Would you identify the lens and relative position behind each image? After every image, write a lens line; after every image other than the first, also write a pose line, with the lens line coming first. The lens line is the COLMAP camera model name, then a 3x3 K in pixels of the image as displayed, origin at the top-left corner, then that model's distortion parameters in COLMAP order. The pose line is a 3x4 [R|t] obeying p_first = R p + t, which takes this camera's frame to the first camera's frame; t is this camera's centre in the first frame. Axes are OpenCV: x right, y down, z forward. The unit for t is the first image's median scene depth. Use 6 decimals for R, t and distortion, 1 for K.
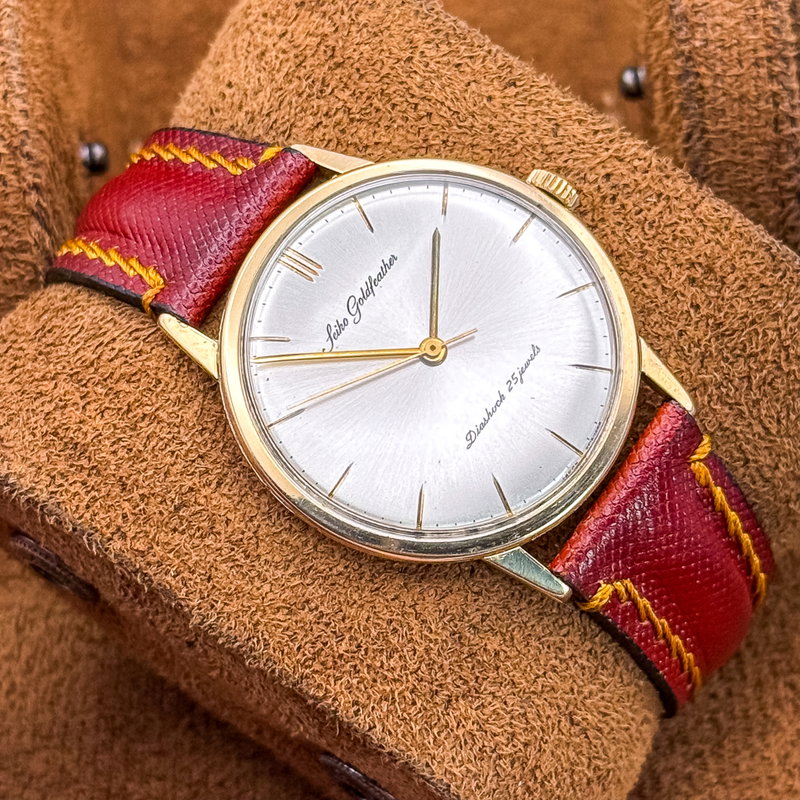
lens RADIAL K [[2995.0, 0, 417.9], [0, 2995.0, 398.9], [0, 0, 1]] dist [0.567221, 0.000000]
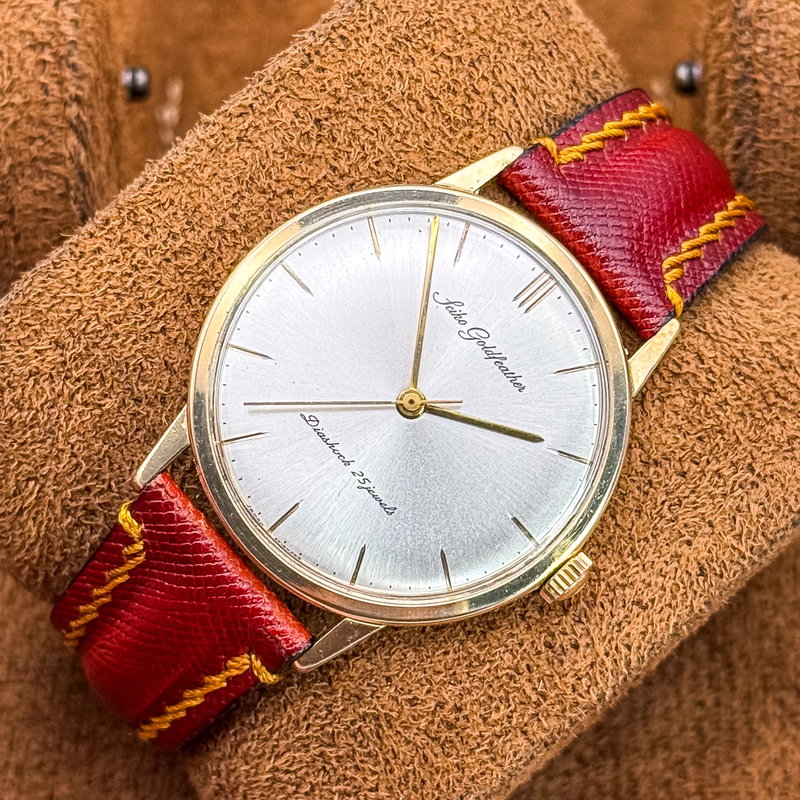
lens RADIAL K [[2995.0, 0, 398.6], [0, 2995.0, 396.6], [0, 0, 1]] dist [0.567221, 0.000000]
pose [[-0.230975, 0.960753, -0.153638, 0.145466], [-0.945374, -0.184276, 0.268904, -0.259551], [0.230039, 0.207355, 0.950834, 0.090134]]
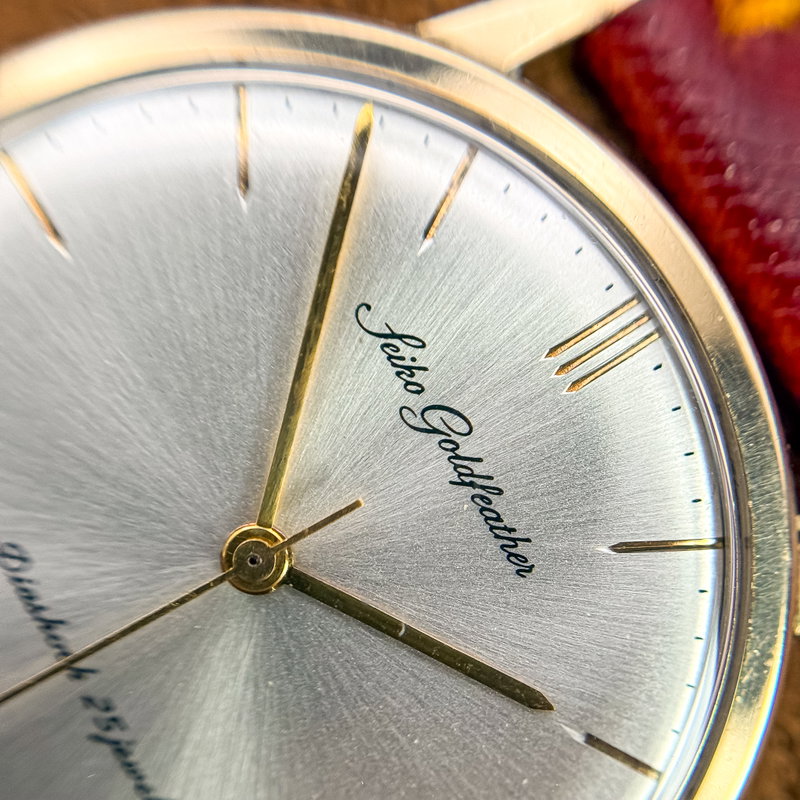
lens RADIAL K [[1749.3, 0, 399.5], [0, 1749.3, 449.9], [0, 0, 1]] dist [0.588512, 0.000000]
pose [[-0.405756, 0.913981, -0.000297, -0.015256], [-0.876541, -0.389042, 0.283413, -0.090153], [0.258919, 0.115257, 0.958998, 0.755192]]
